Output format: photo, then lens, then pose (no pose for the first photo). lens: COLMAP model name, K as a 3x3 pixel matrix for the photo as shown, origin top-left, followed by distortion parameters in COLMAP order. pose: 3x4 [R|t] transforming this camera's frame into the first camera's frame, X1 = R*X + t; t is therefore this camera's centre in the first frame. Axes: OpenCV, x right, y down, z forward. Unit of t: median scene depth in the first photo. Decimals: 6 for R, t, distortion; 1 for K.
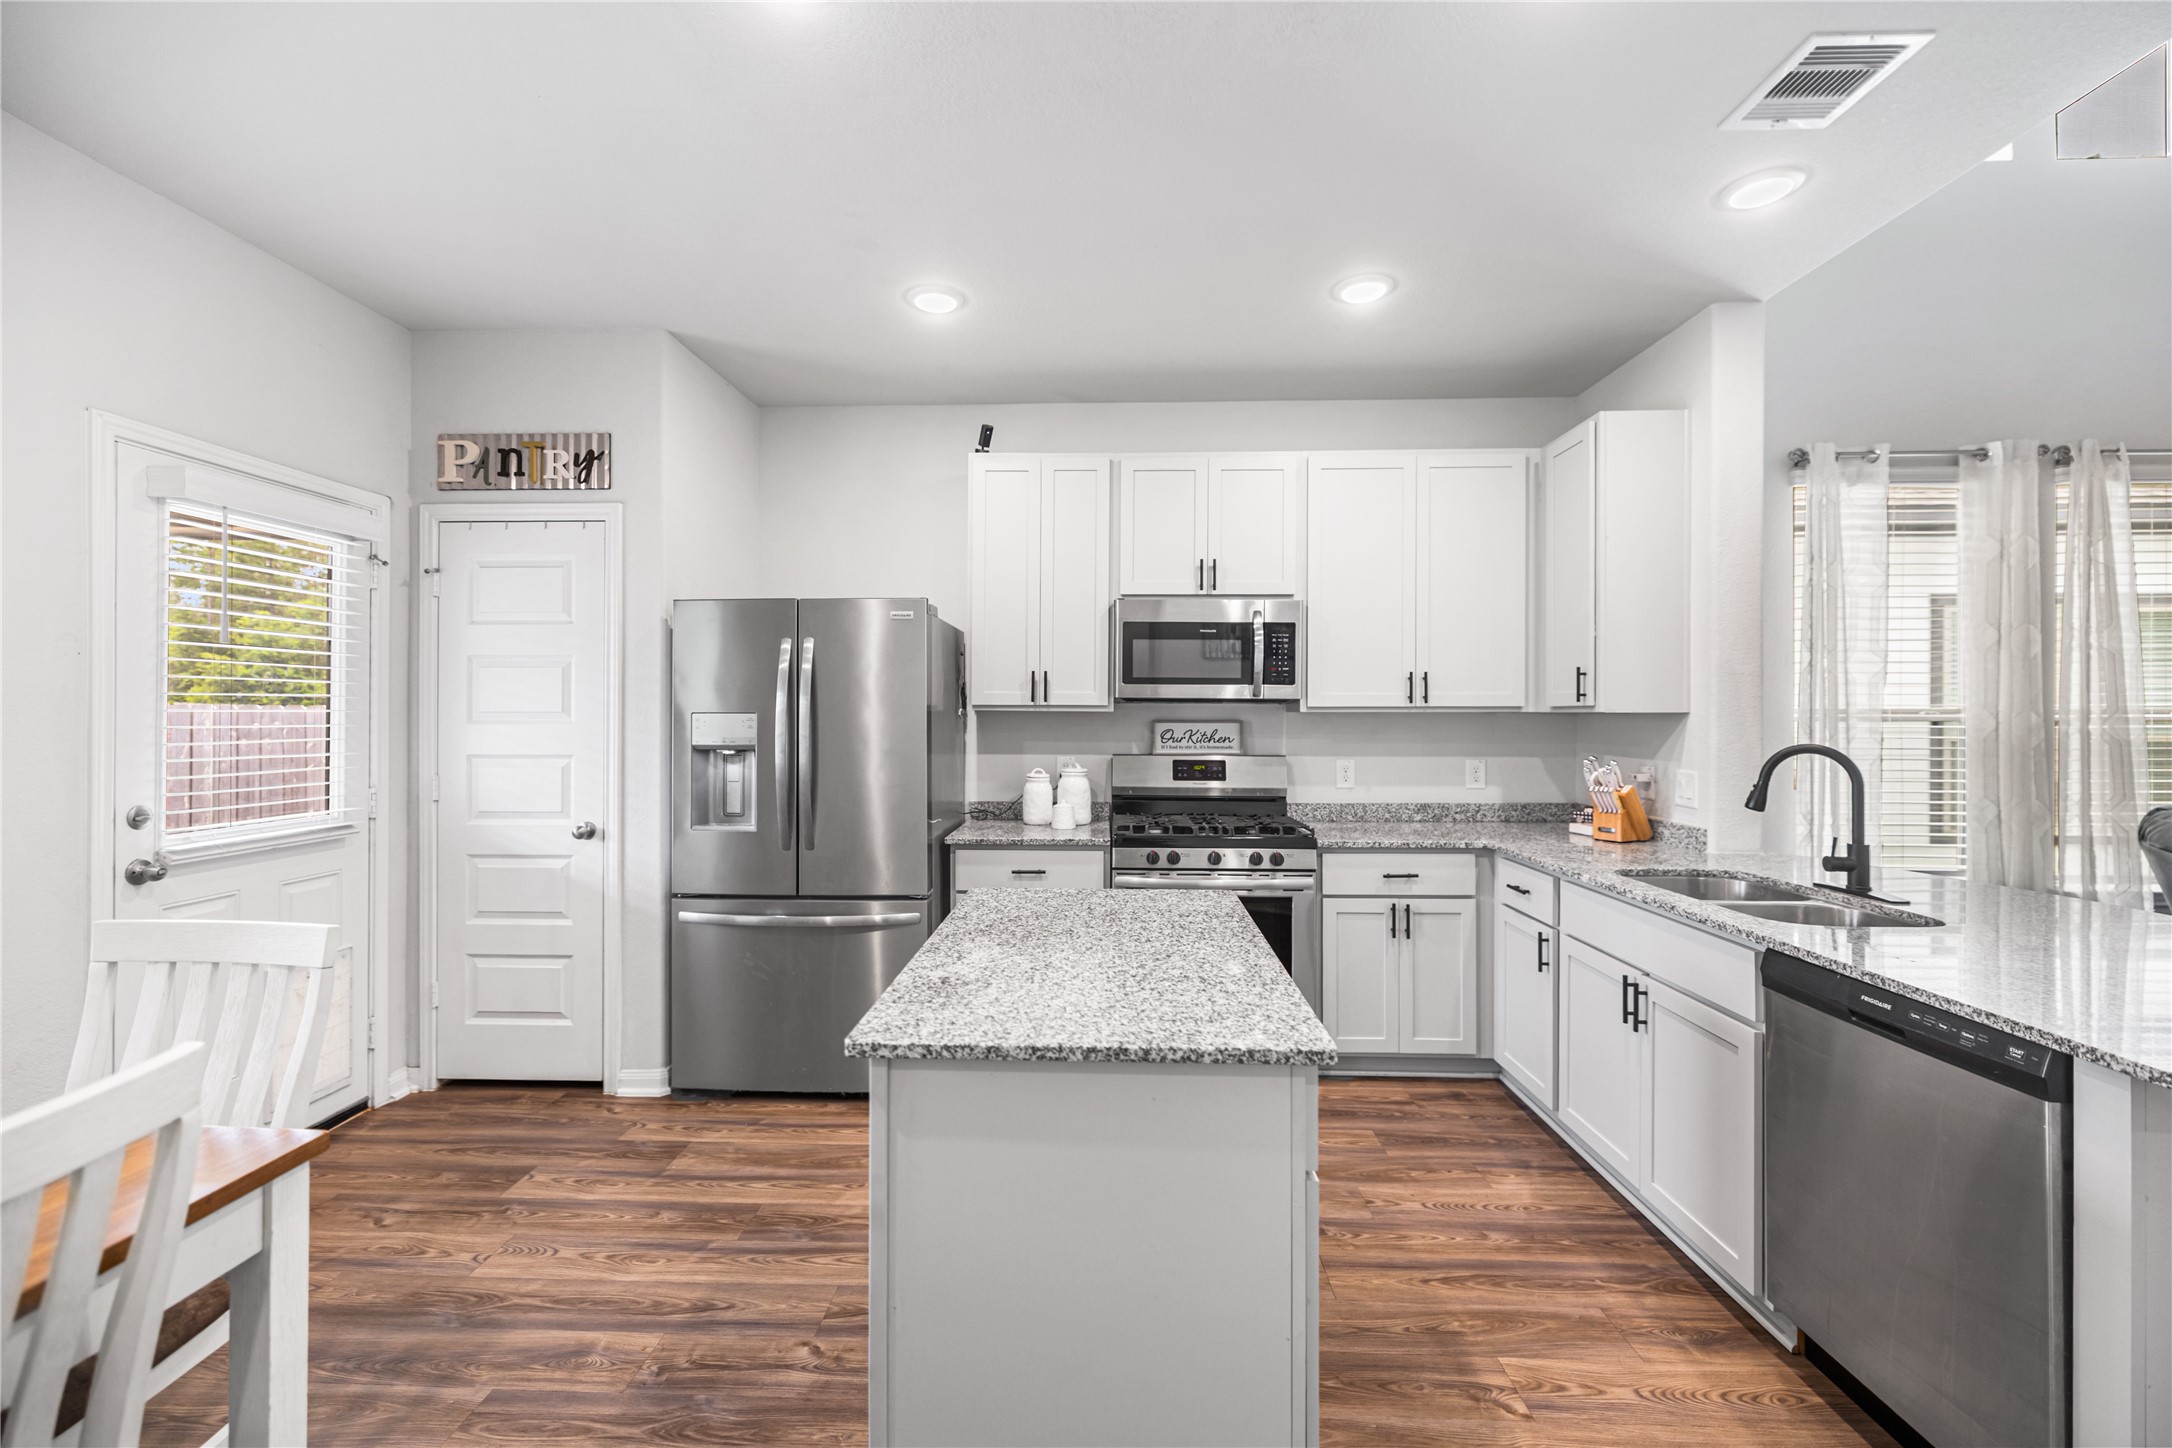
lens RADIAL K [[922.4, 0, 1079.3], [0, 922.4, 712.5], [0, 0, 1]] dist [-0.000102, -0.000472]
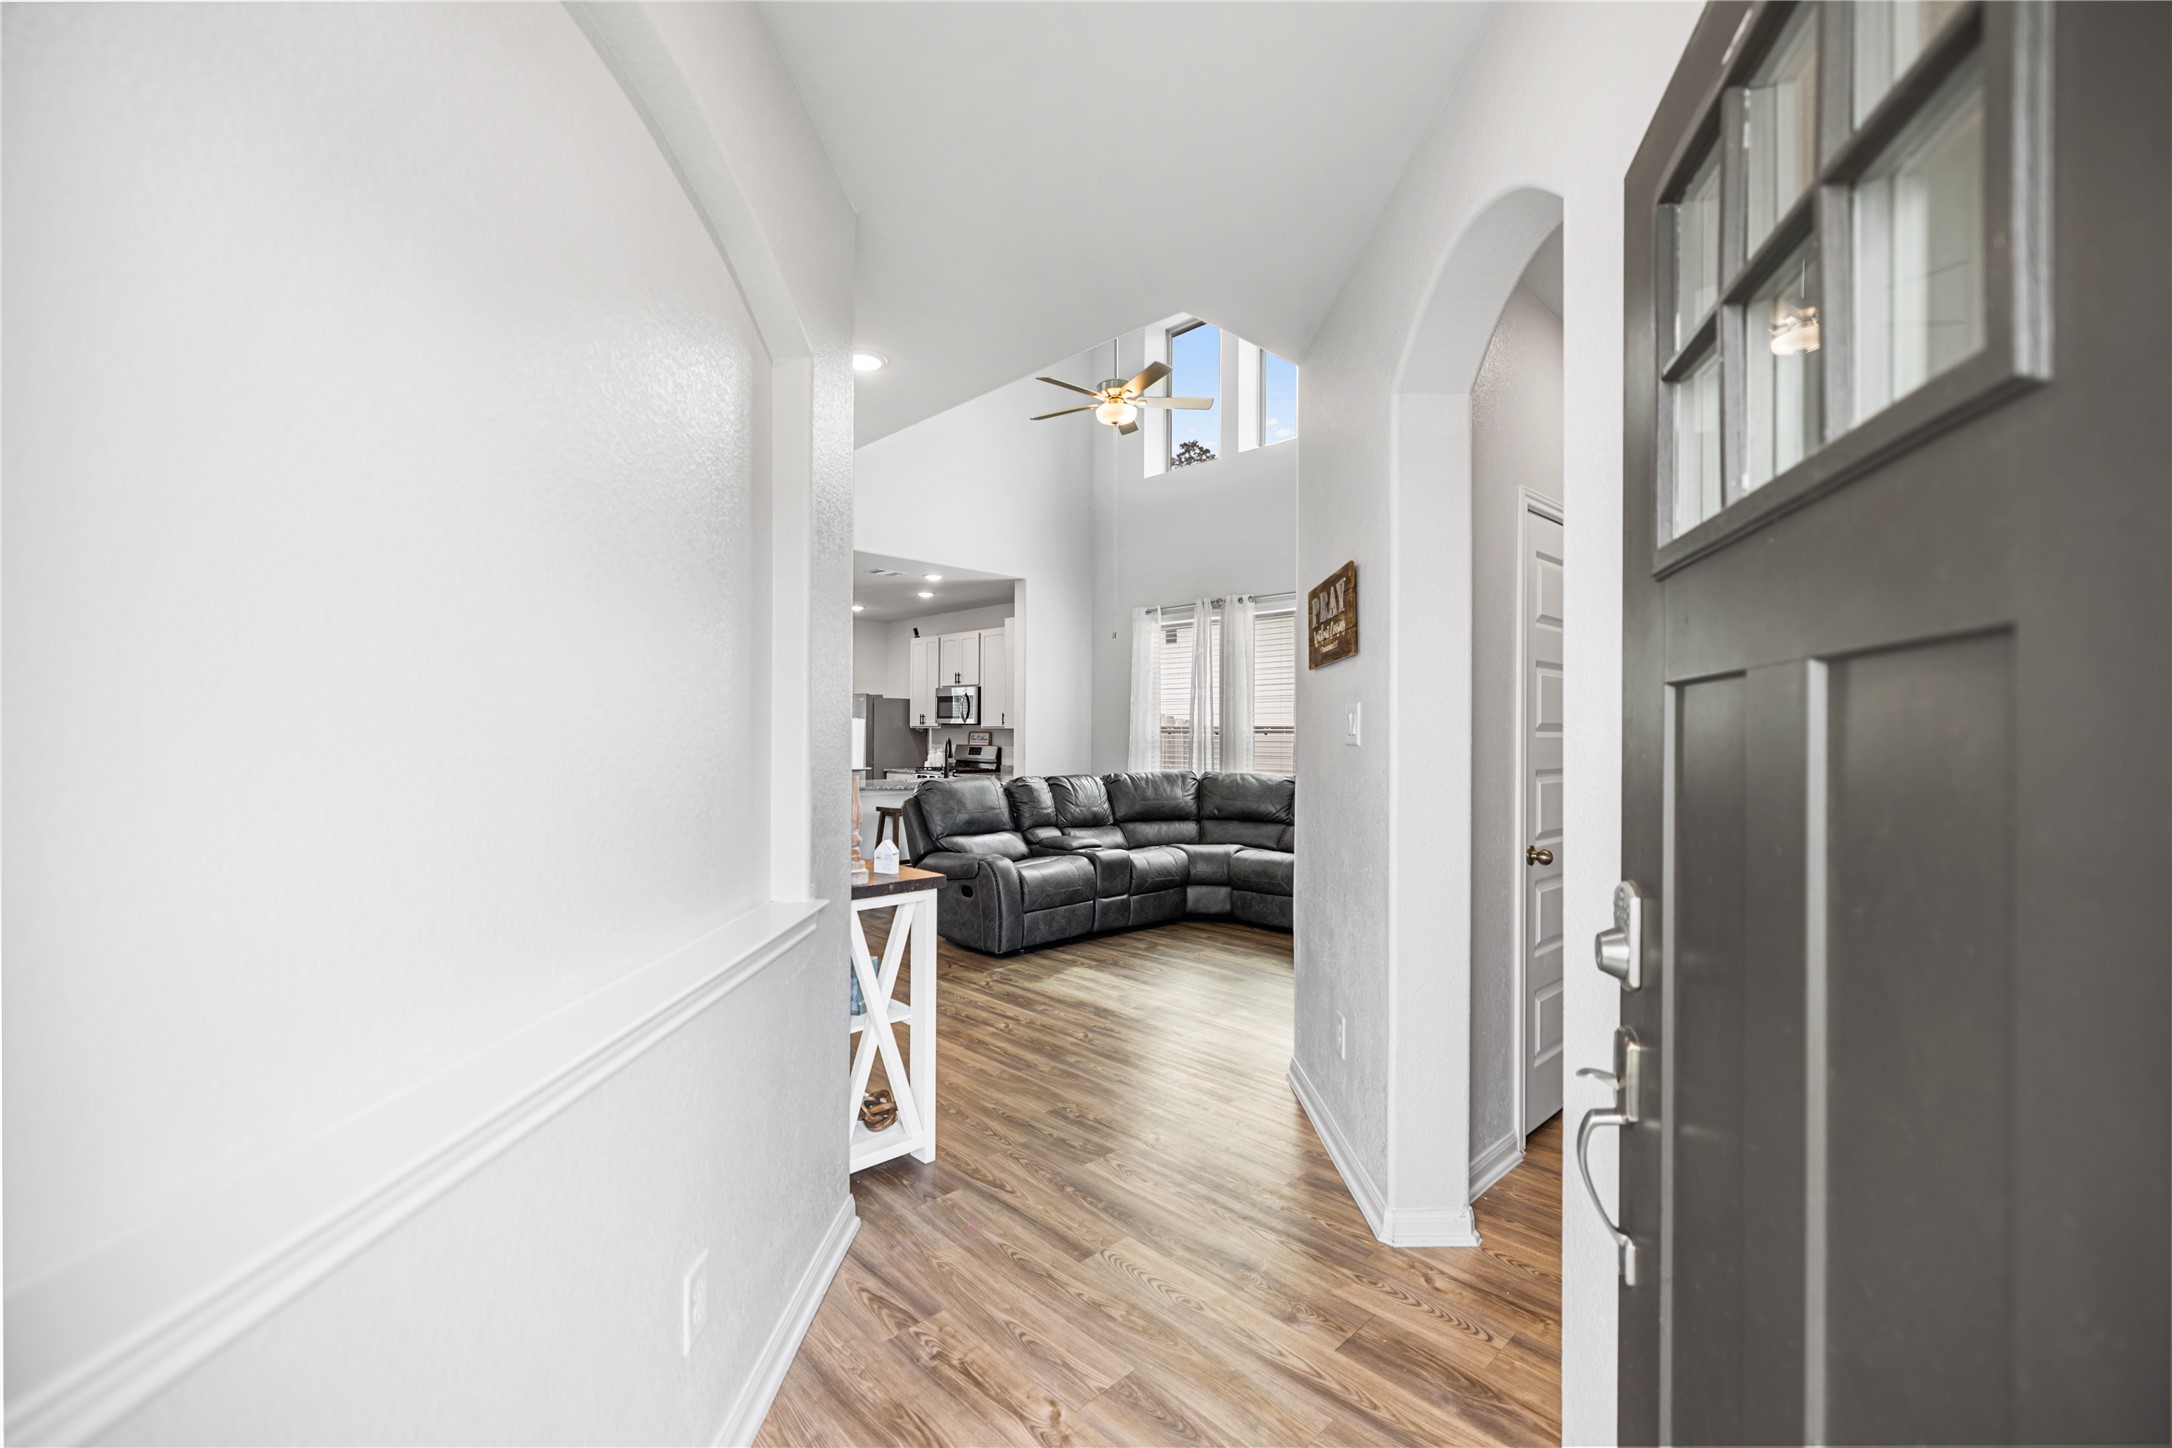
lens RADIAL K [[922.4, 0, 1029.5], [0, 922.4, 723.8], [0, 0, 1]] dist [-0.000102, -0.000472]
pose [[0.673273, -0.003762, -0.739385, 2.307023], [-0.005066, 0.999940, -0.009701, 0.010564], [0.739377, 0.010277, 0.673213, -0.679944]]
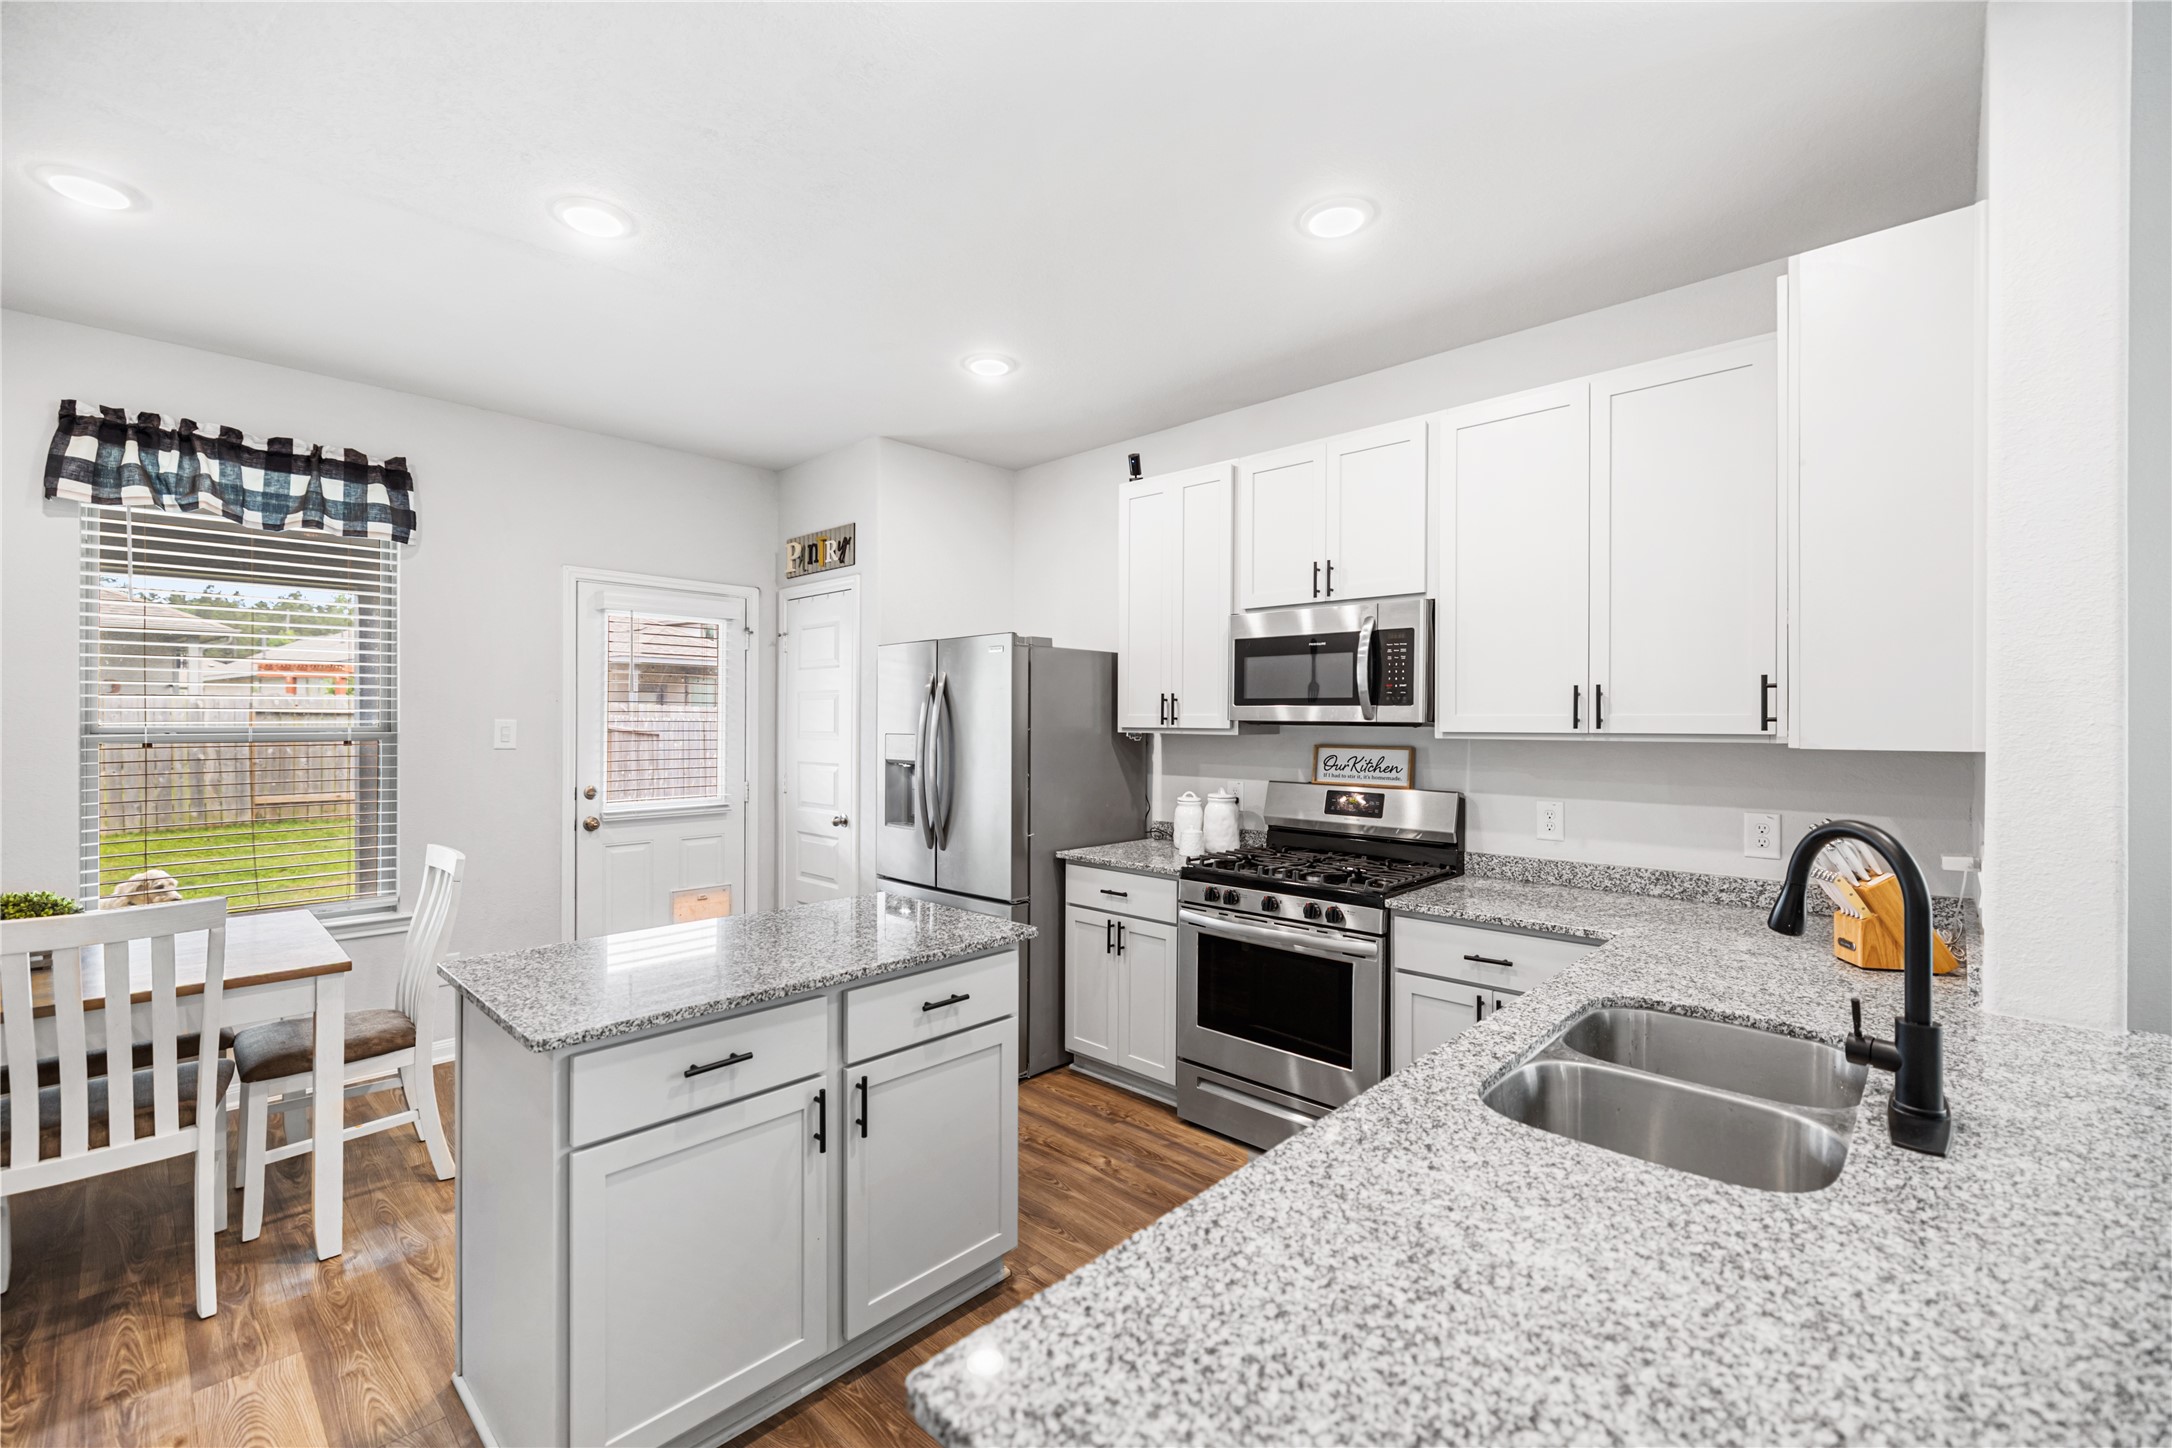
lens RADIAL K [[922.4, 0, 1088.6], [0, 922.4, 719.9], [0, 0, 1]] dist [-0.000102, -0.000472]
pose [[0.745342, 0.000107, -0.666683, 0.556649], [-0.000547, 1.000000, -0.000451, -0.016228], [0.666682, 0.000701, 0.745342, 0.207444]]
